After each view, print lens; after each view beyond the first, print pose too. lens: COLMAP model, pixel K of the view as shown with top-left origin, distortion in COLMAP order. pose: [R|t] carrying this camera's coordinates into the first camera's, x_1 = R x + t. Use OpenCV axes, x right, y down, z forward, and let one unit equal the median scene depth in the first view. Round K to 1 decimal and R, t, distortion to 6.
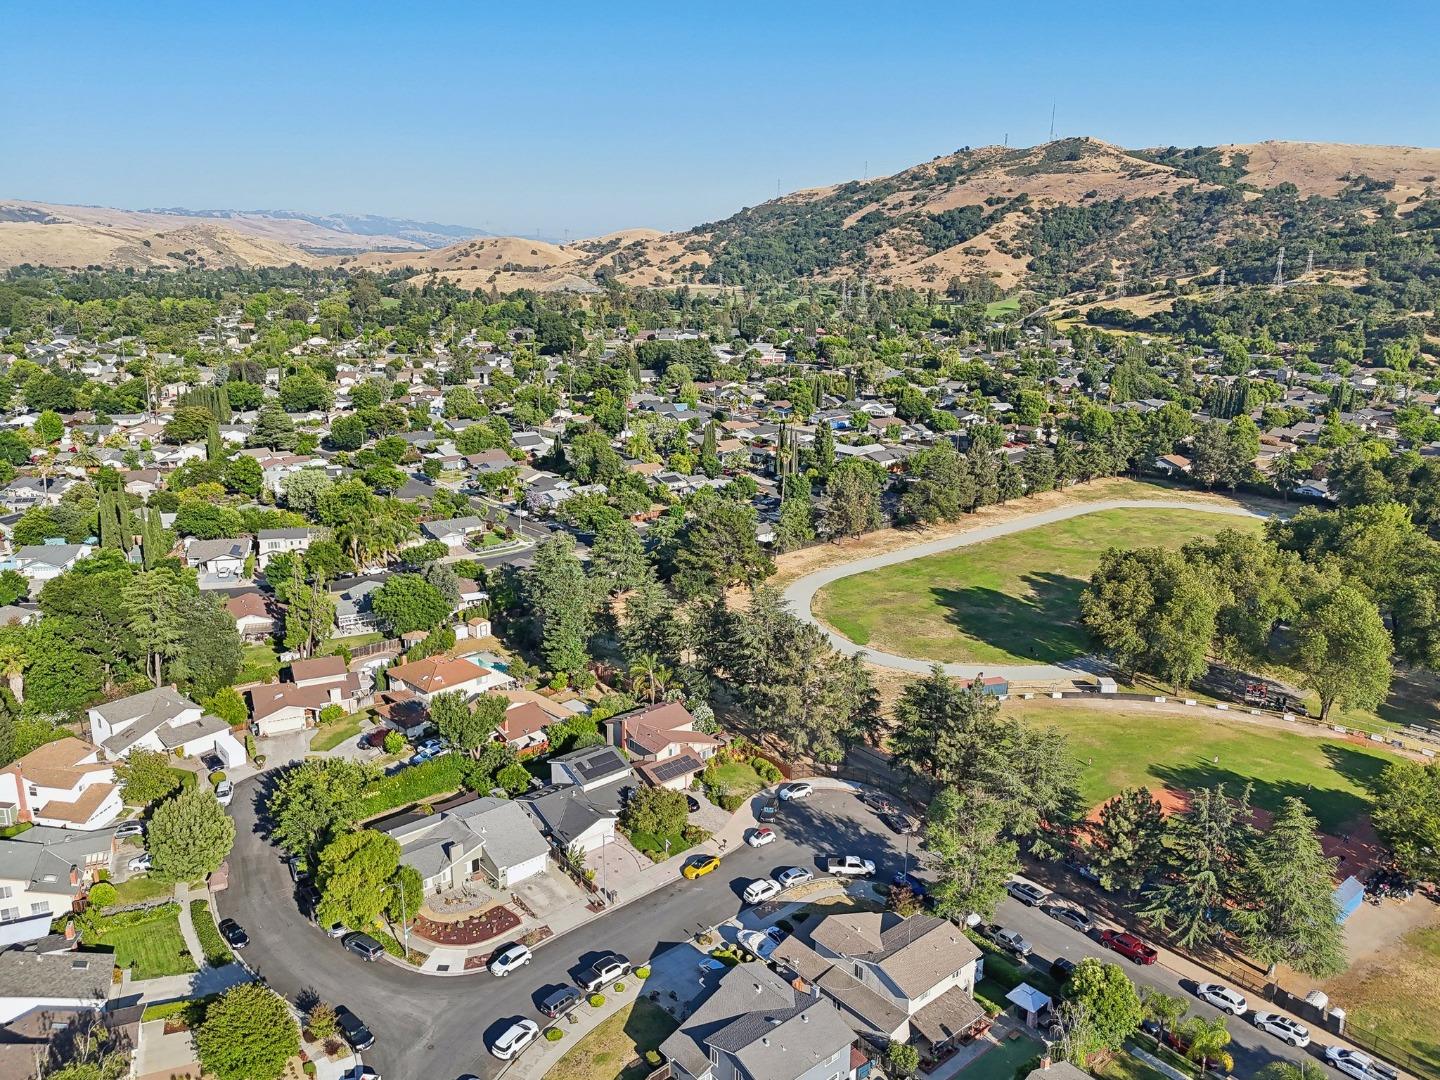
lens RADIAL K [[1101.7, 0, 729.8], [0, 1101.7, 536.2], [0, 0, 1]] dist [0.048807, -0.004263]
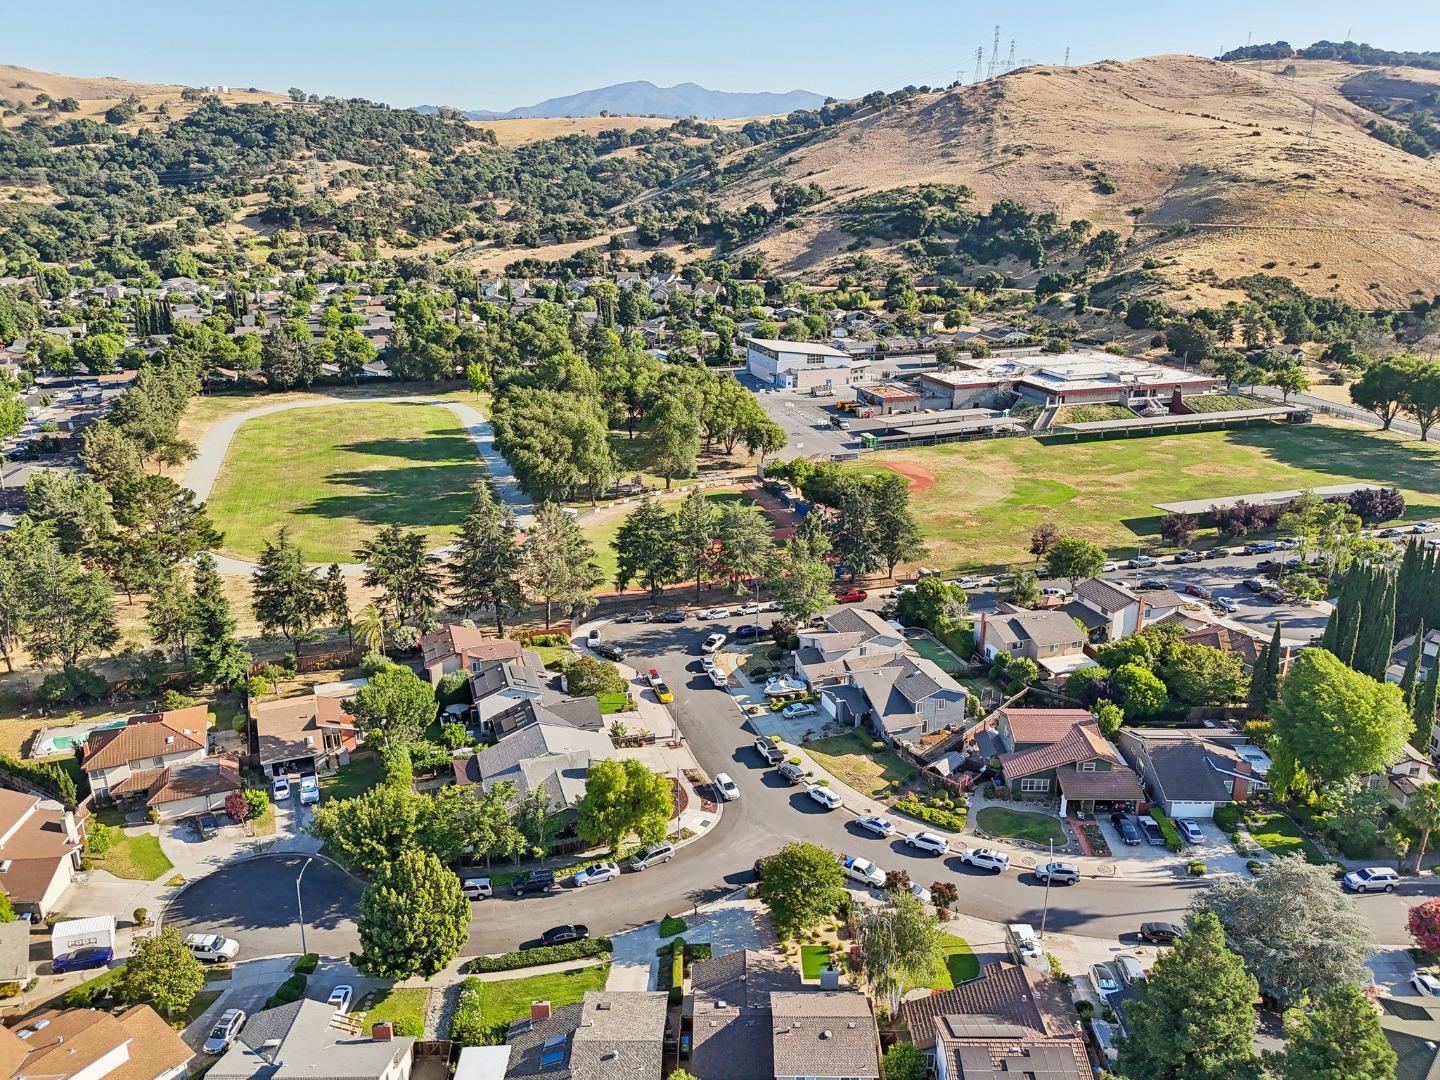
lens RADIAL K [[1101.7, 0, 729.8], [0, 1101.7, 536.2], [0, 0, 1]] dist [0.048807, -0.004263]
pose [[0.378938, -0.303661, 0.874183, -1.021740], [0.246201, 0.943669, 0.221076, -0.103599], [-0.892071, 0.131450, 0.432354, 0.433668]]
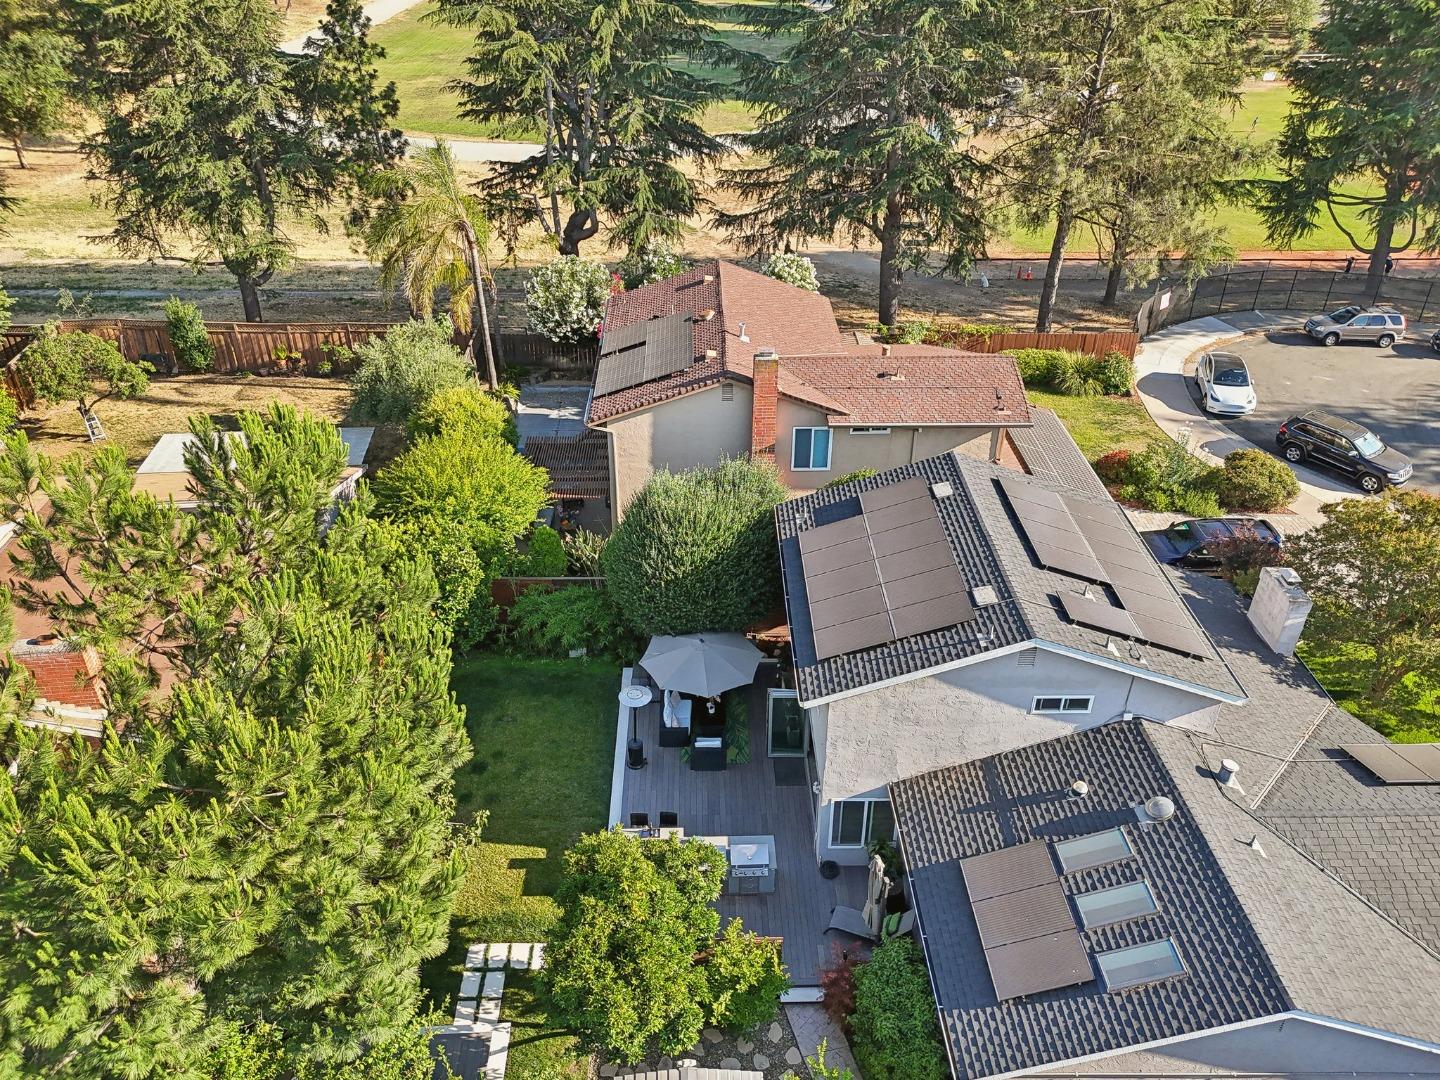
lens RADIAL K [[1101.7, 0, 729.8], [0, 1101.7, 536.2], [0, 0, 1]] dist [0.048807, -0.004263]
pose [[0.623889, -0.412813, 0.663587, -0.303551], [0.193810, 0.904308, 0.380349, 0.147714], [-0.757100, -0.108686, 0.644195, 1.069654]]
